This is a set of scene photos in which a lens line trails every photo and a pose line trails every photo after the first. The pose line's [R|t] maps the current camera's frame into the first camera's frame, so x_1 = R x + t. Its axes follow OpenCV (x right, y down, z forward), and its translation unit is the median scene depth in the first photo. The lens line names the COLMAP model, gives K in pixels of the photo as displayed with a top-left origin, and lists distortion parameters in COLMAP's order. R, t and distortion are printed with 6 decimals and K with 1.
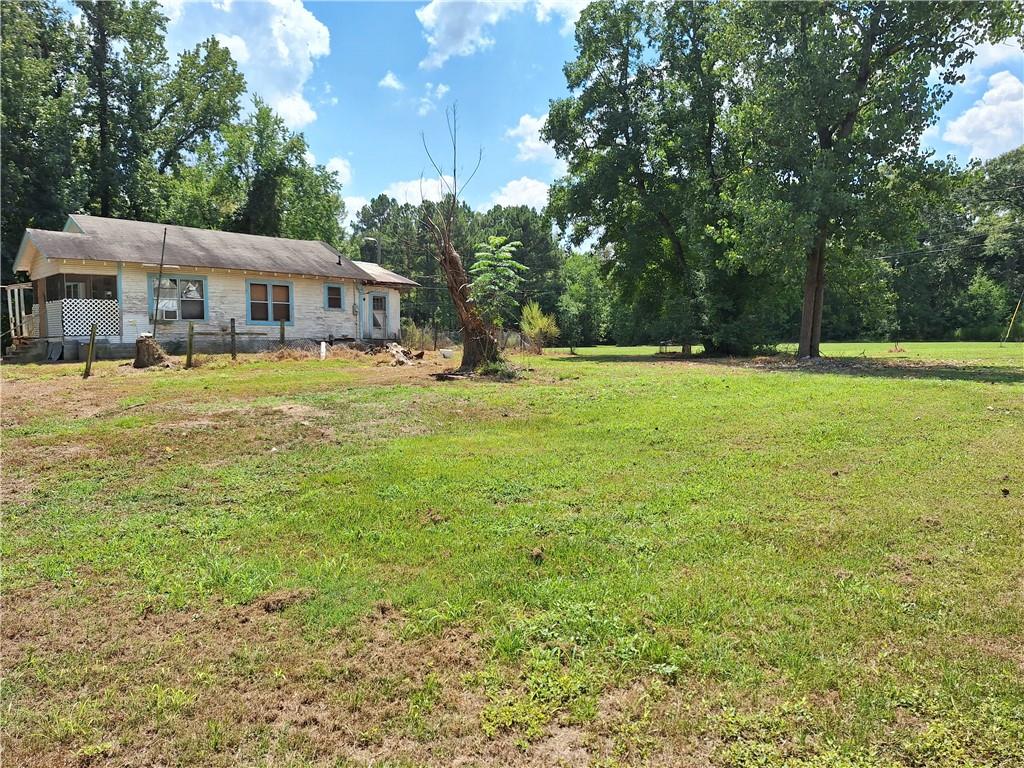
lens RADIAL K [[735.6, 0, 509.6], [0, 735.6, 376.5], [0, 0, 1]] dist [0.052315, -0.049363]
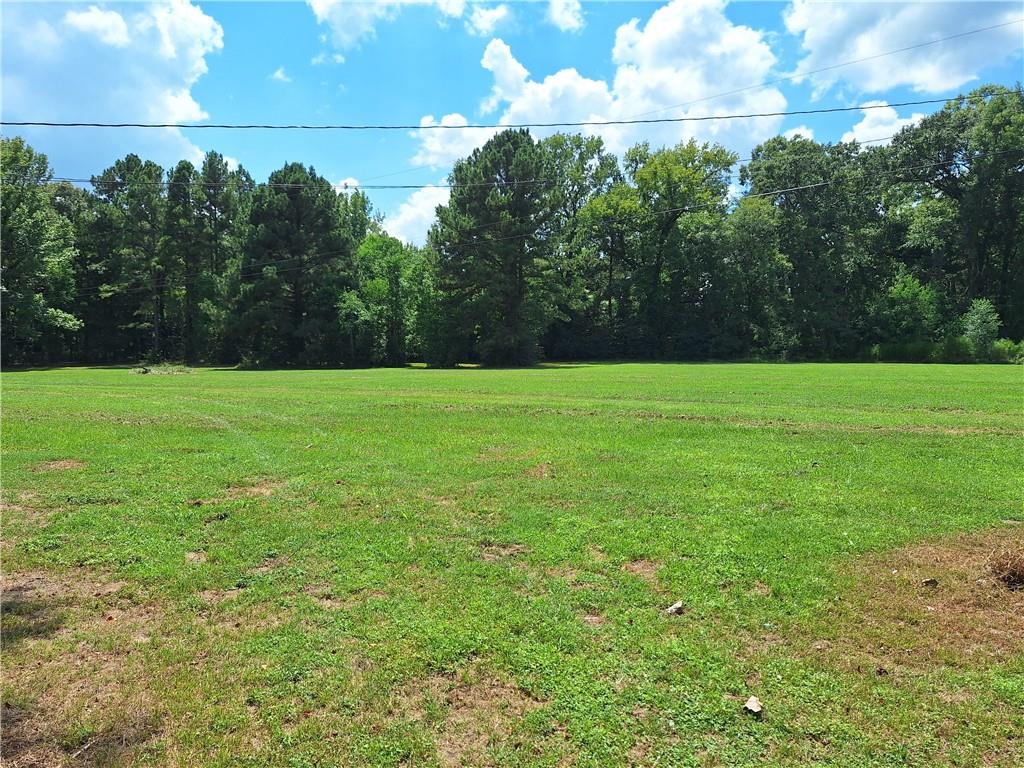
lens RADIAL K [[735.6, 0, 517.1], [0, 735.6, 379.6], [0, 0, 1]] dist [0.052315, -0.049363]
pose [[0.990590, 0.000560, 0.136863, 0.142437], [0.001165, 0.999921, -0.012521, -0.019814], [-0.136859, 0.012562, 0.990511, 0.304992]]
